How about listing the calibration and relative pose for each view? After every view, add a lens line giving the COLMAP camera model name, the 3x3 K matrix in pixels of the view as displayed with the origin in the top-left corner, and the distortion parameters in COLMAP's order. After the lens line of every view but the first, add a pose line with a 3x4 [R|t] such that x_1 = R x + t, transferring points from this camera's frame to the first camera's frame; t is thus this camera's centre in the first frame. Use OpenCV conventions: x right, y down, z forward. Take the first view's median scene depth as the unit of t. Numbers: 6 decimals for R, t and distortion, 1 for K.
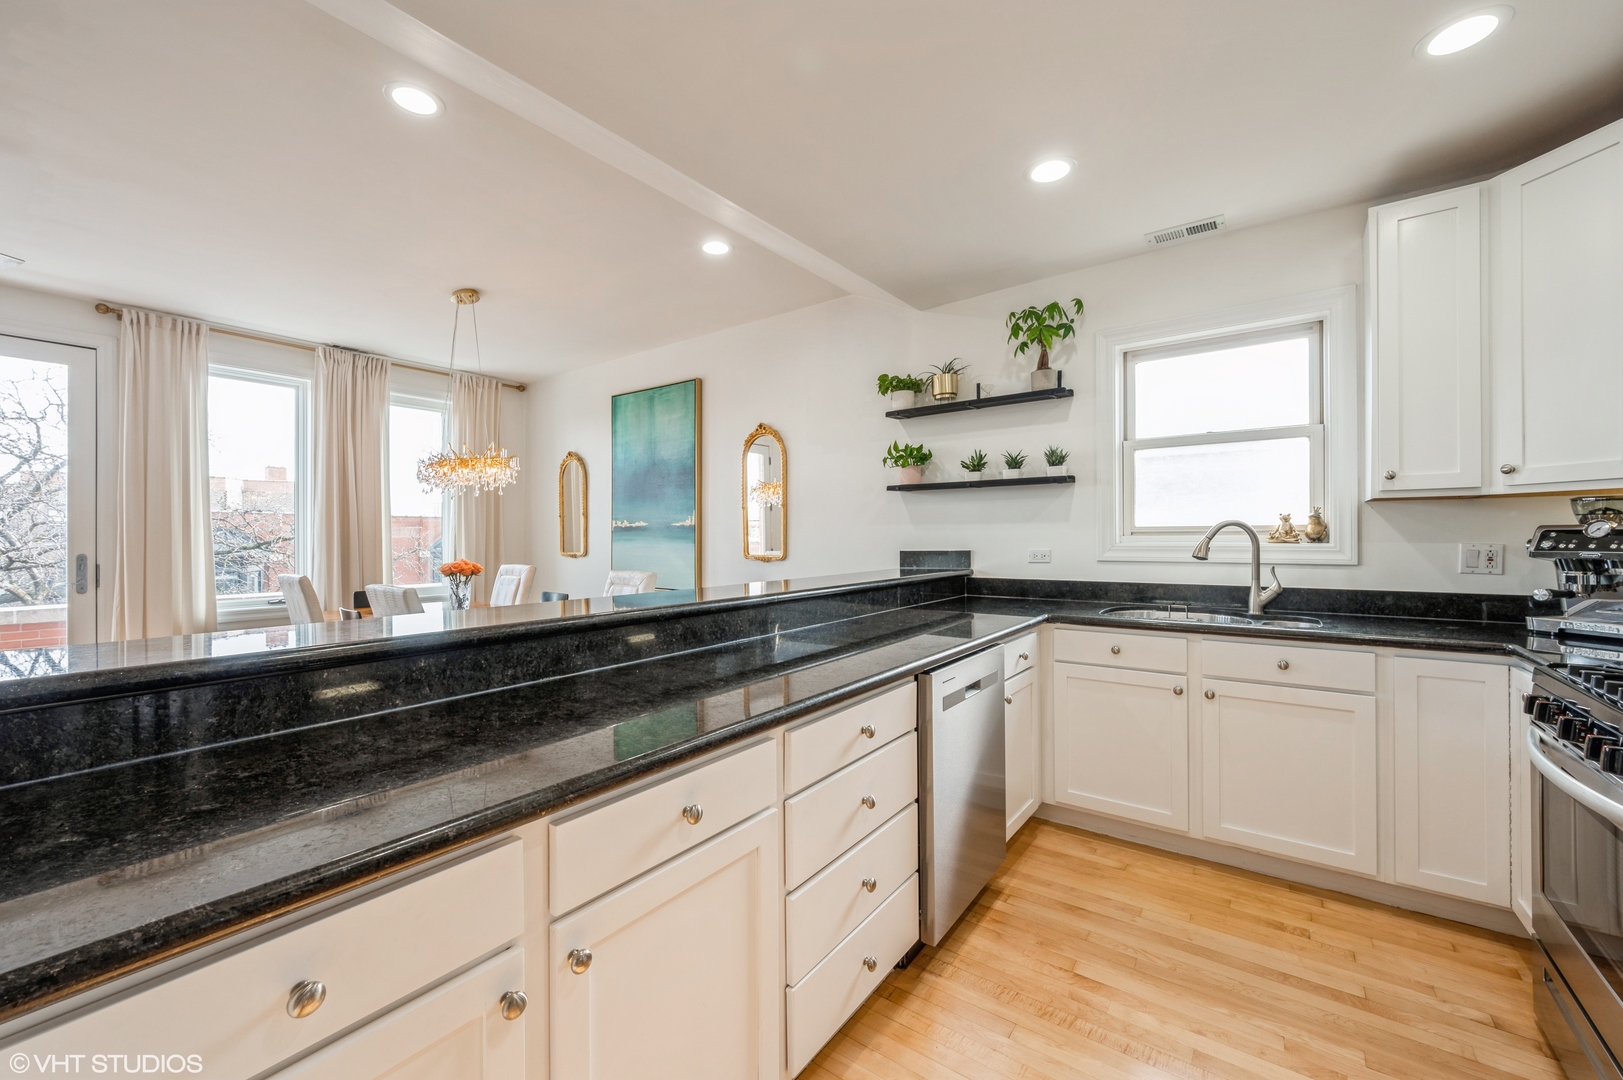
lens RADIAL K [[639.9, 0, 809.3], [0, 639.9, 539.0], [0, 0, 1]] dist [0.000586, -0.000167]
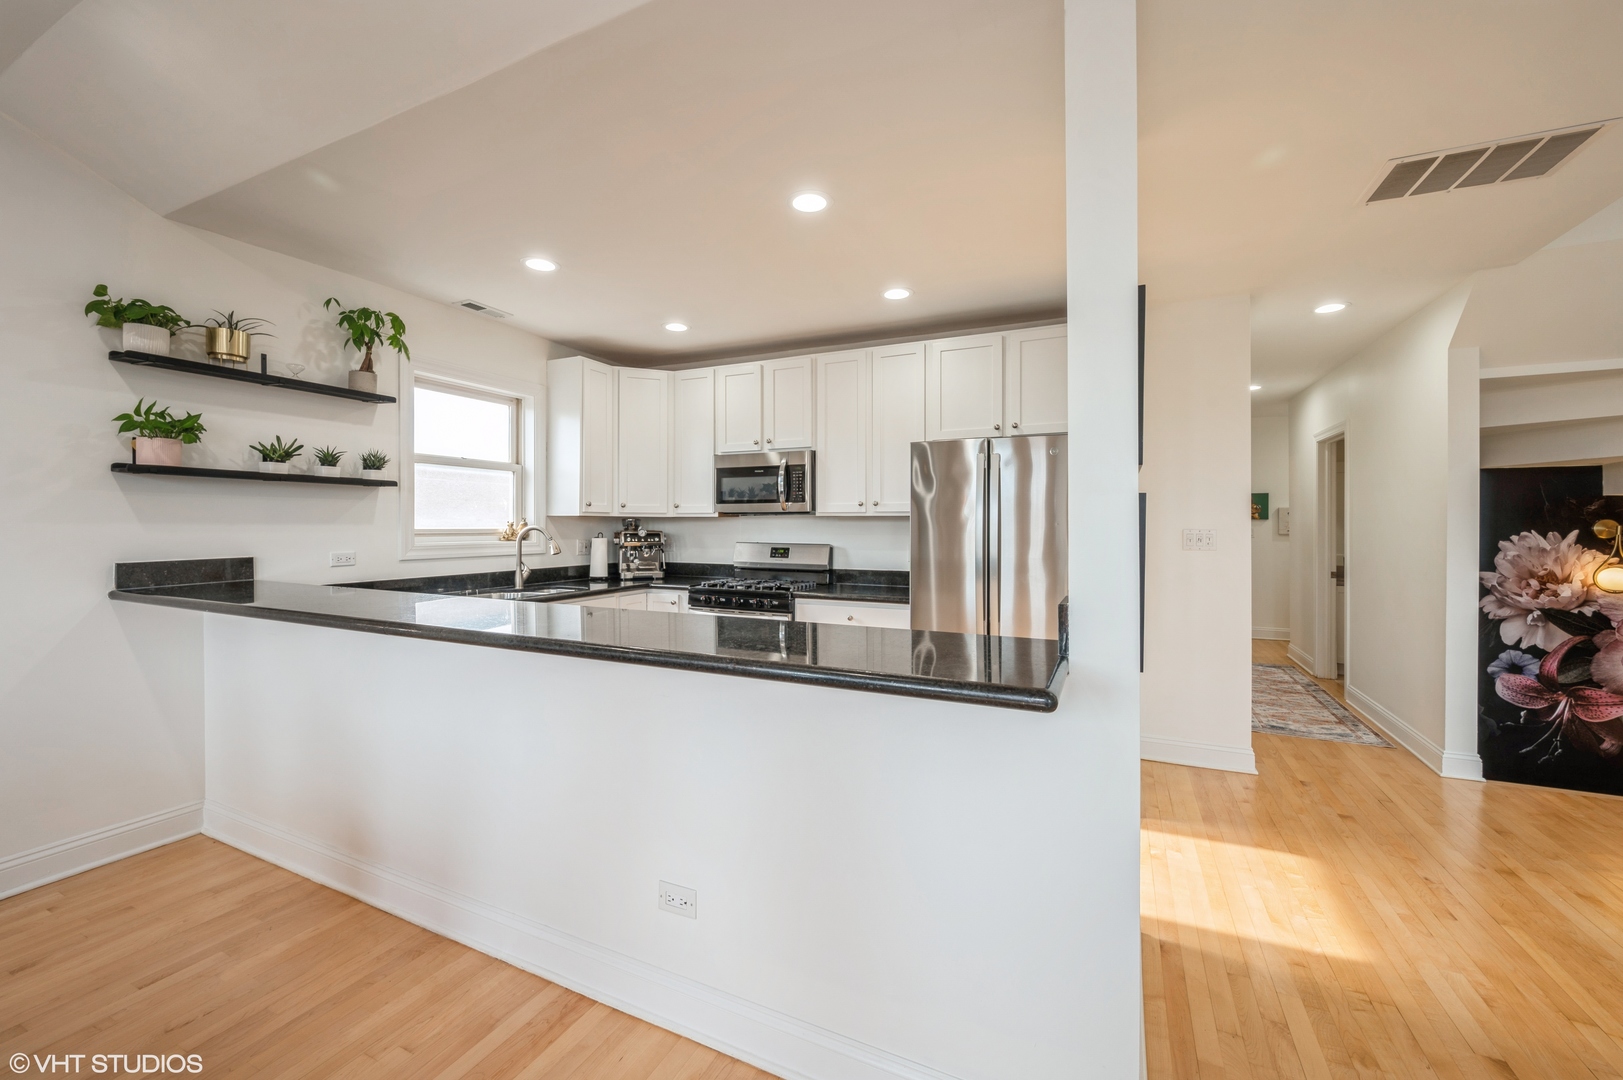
lens RADIAL K [[645.5, 0, 812.5], [0, 645.5, 524.8], [0, 0, 1]] dist [-0.001016, 0.000010]
pose [[-0.201262, 0.006351, 0.979517, -0.668523], [0.001200, 0.999980, -0.006237, -0.016156], [-0.979537, -0.000080, -0.201265, 0.455824]]
